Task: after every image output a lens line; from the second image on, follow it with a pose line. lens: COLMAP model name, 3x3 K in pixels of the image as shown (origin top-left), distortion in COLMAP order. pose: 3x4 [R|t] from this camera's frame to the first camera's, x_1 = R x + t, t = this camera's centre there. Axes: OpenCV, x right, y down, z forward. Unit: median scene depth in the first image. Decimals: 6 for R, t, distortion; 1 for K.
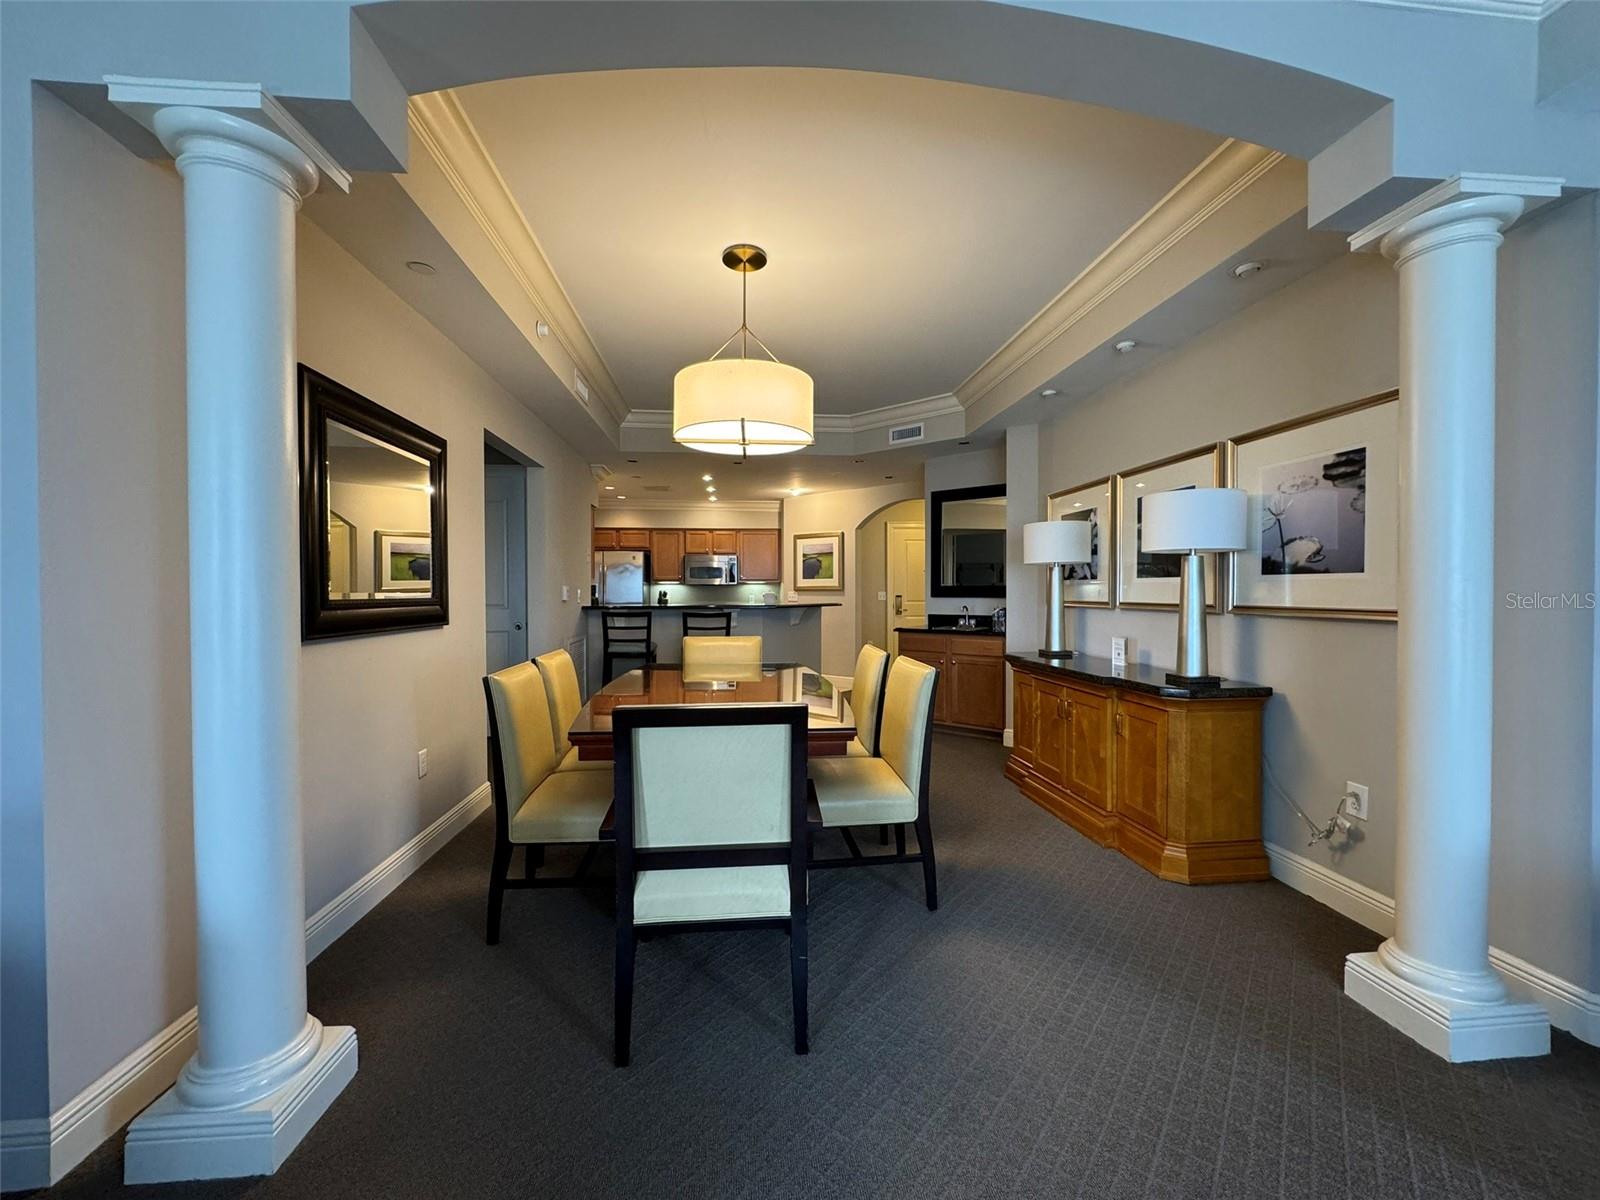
lens RADIAL K [[634.5, 0, 795.9], [0, 634.5, 598.5], [0, 0, 1]] dist [0.000415, 0.000014]
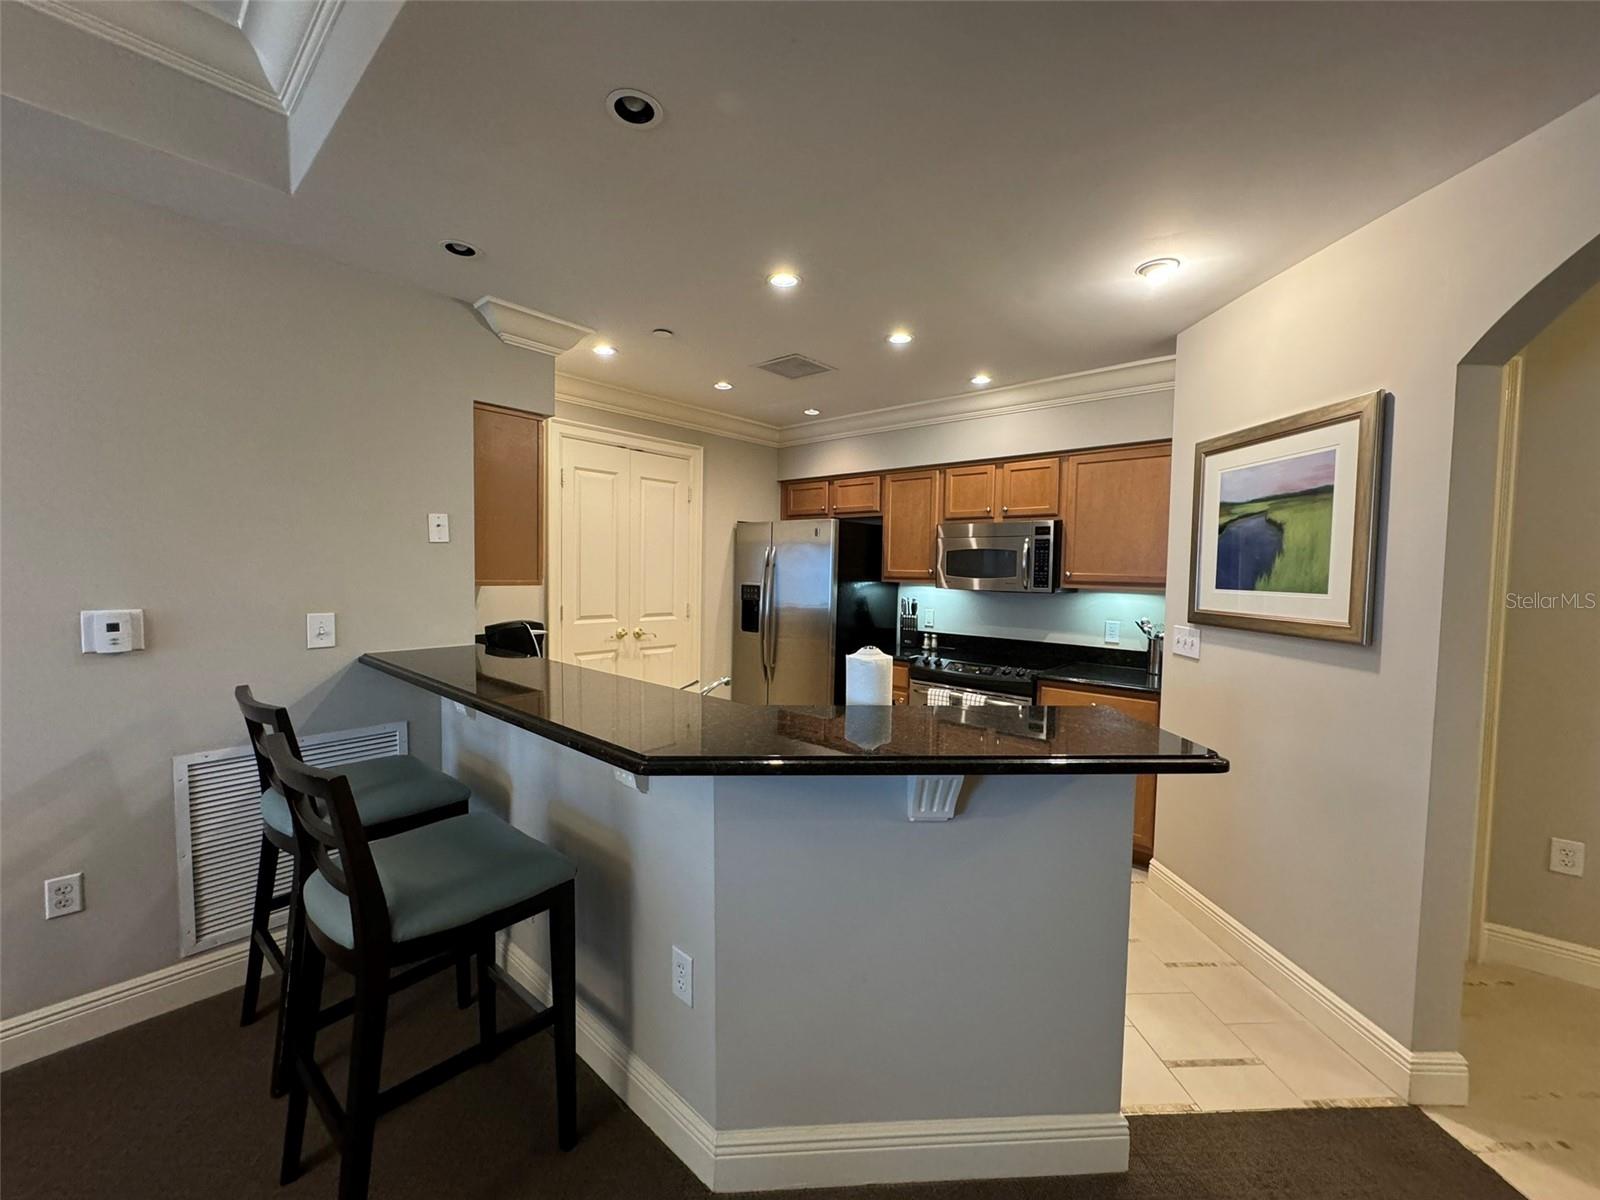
lens RADIAL K [[634.5, 0, 797.4], [0, 634.5, 600.9], [0, 0, 1]] dist [0.000415, 0.000014]
pose [[0.682992, 0.051725, -0.728592, 0.095059], [-0.022806, 0.998513, 0.049509, -0.034638], [0.730070, -0.017198, 0.683156, 0.650765]]
